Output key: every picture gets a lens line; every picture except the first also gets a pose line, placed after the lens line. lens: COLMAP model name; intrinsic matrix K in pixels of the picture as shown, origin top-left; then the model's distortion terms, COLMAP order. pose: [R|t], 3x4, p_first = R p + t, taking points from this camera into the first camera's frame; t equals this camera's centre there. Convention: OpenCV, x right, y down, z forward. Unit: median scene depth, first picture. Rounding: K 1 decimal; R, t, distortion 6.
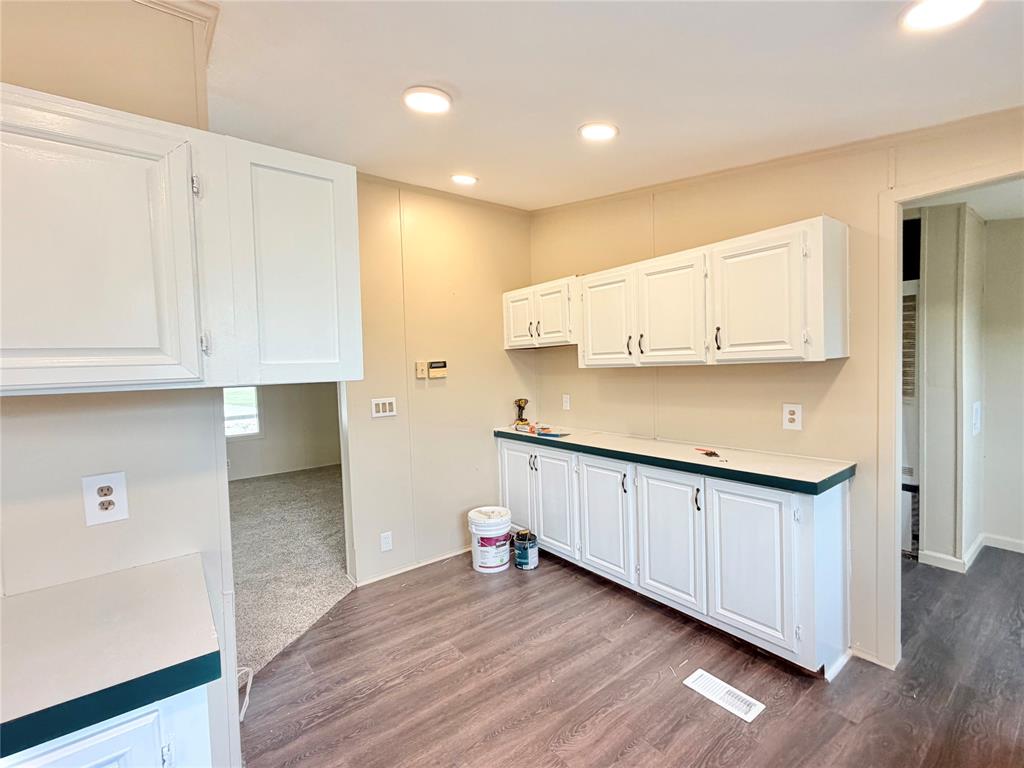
lens RADIAL K [[456.1, 0, 510.6], [0, 456.1, 387.0], [0, 0, 1]] dist [-0.000715, -0.000821]
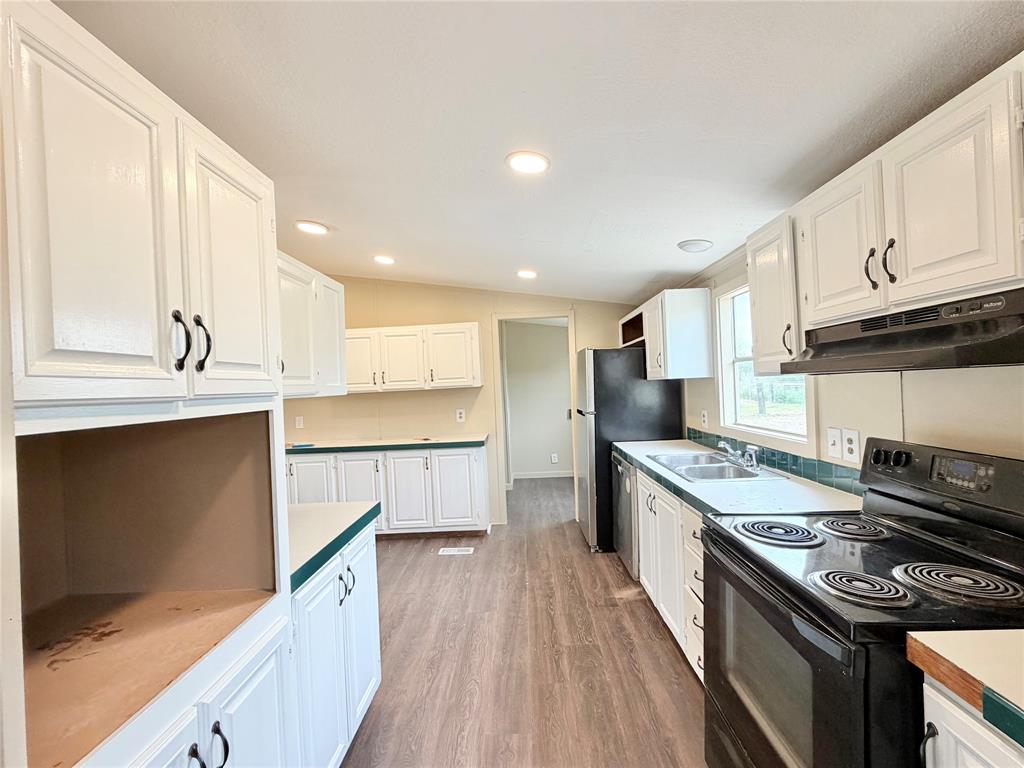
lens RADIAL K [[456.1, 0, 516.6], [0, 456.1, 381.8], [0, 0, 1]] dist [-0.000715, -0.000821]
pose [[0.613955, 0.008022, 0.789300, -0.839069], [0.059305, 0.996653, -0.056259, 0.047754], [-0.787110, 0.081350, 0.611425, -0.437667]]
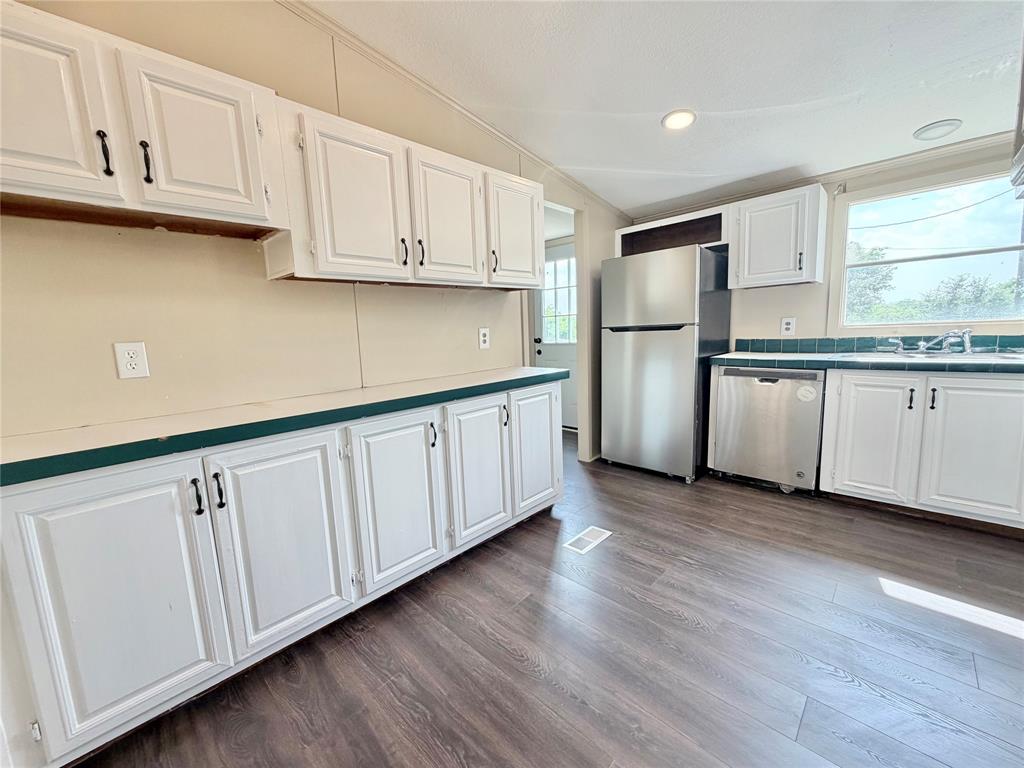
lens RADIAL K [[408.5, 0, 510.1], [0, 408.5, 385.0], [0, 0, 1]] dist [-0.003721, 0.000495]
pose [[-0.145827, -0.096130, 0.984629, -0.522802], [0.093179, 0.989509, 0.110407, 0.078428], [-0.984912, 0.107847, -0.135340, 1.148179]]
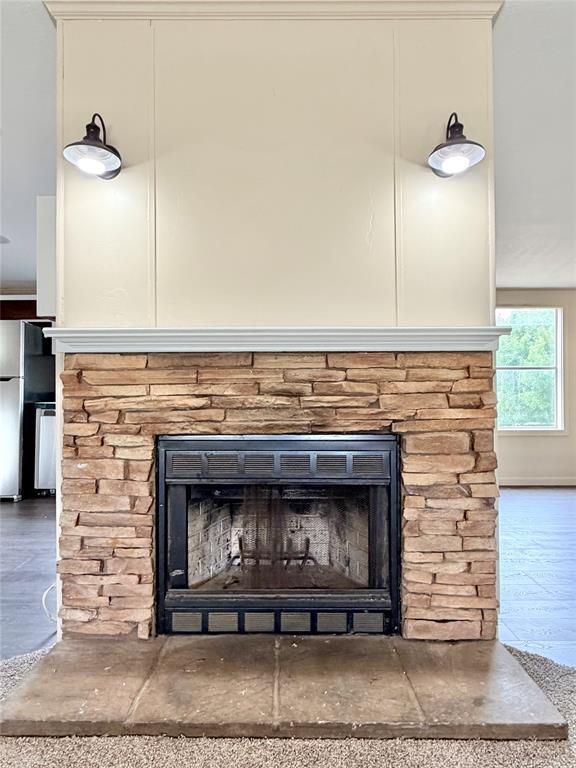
lens RADIAL K [[482.2, 0, 285.2], [0, 482.2, 388.7], [0, 0, 1]] dist [0.004163, 0.000892]
pose [[-0.789924, 0.034106, 0.612255, -1.434409], [0.050888, 0.998654, 0.010025, 0.167721], [-0.611089, 0.039076, -0.790596, 1.305371]]
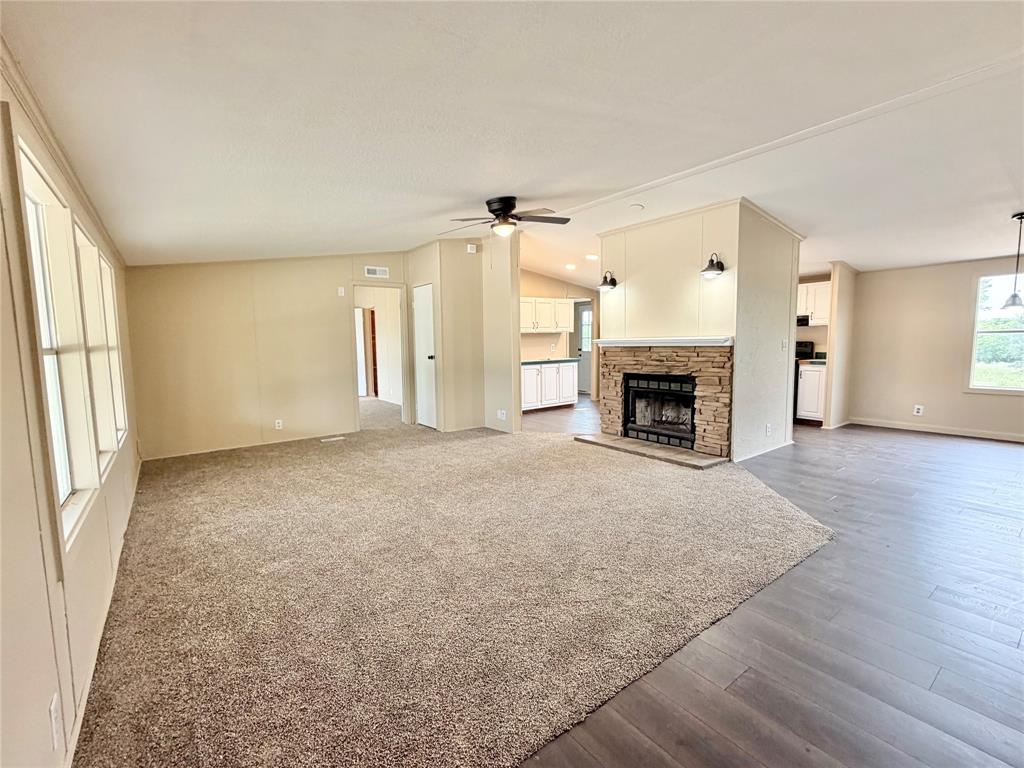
lens RADIAL K [[456.1, 0, 511.5], [0, 456.1, 382.9], [0, 0, 1]] dist [-0.000715, -0.000821]
pose [[0.015469, -0.062325, 0.997936, -3.294797], [0.061358, 0.996234, 0.061268, 0.108292], [-0.997996, 0.060284, 0.019235, 1.347617]]
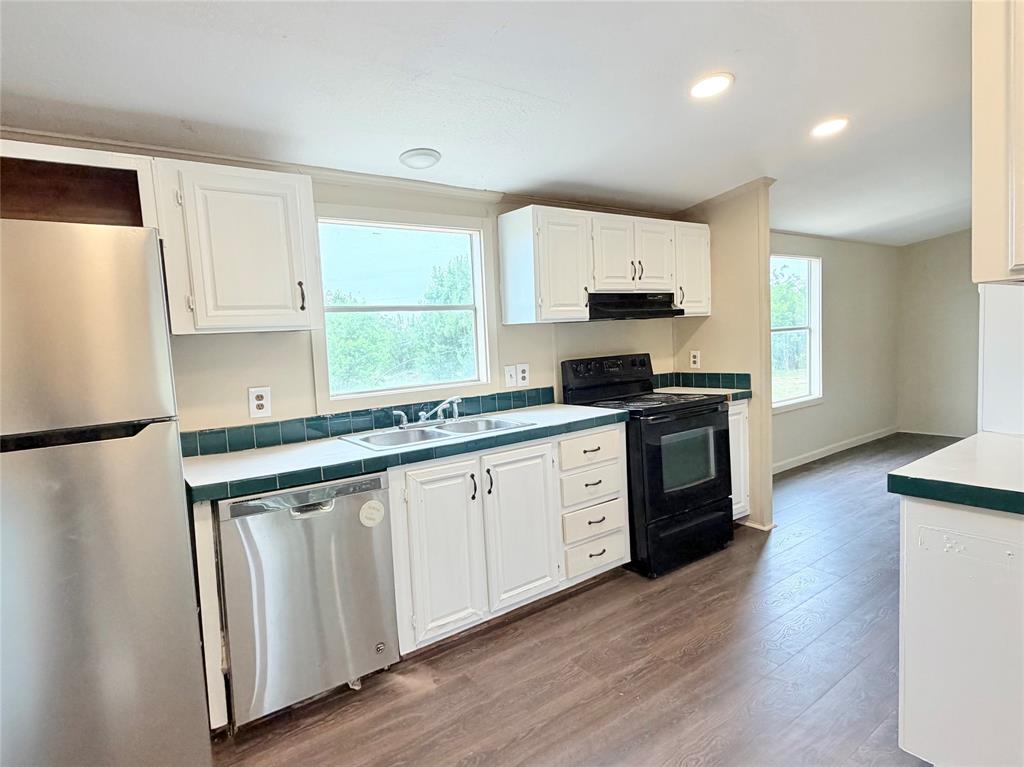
lens RADIAL K [[572.0, 0, 512.6], [0, 572.0, 381.0], [0, 0, 1]] dist [0.007444, 0.000789]
pose [[-0.997024, 0.075281, 0.016588, 0.206534], [0.076772, 0.989129, 0.125418, -0.021947], [-0.006966, 0.126319, -0.991965, 1.117880]]
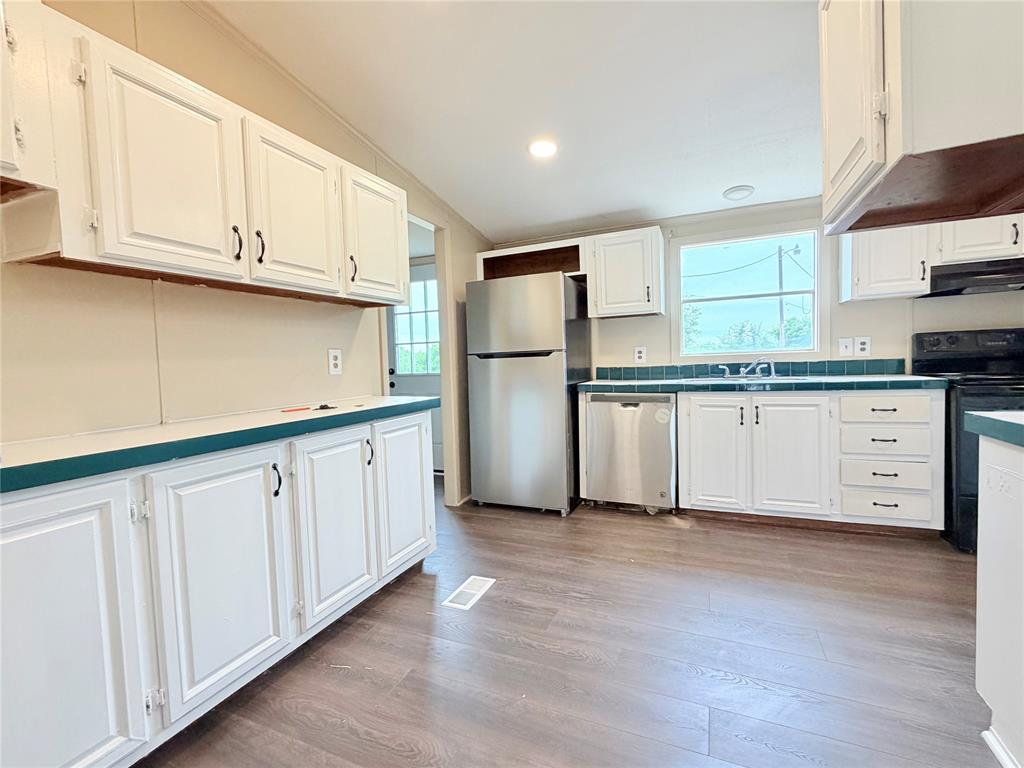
lens RADIAL K [[456.1, 0, 514.6], [0, 456.1, 384.5], [0, 0, 1]] dist [-0.000715, -0.000821]
pose [[-0.486897, 0.000500, 0.873459, -0.489673], [0.089758, 0.994734, 0.049465, 0.106262], [-0.868835, 0.102485, -0.484378, 1.206585]]
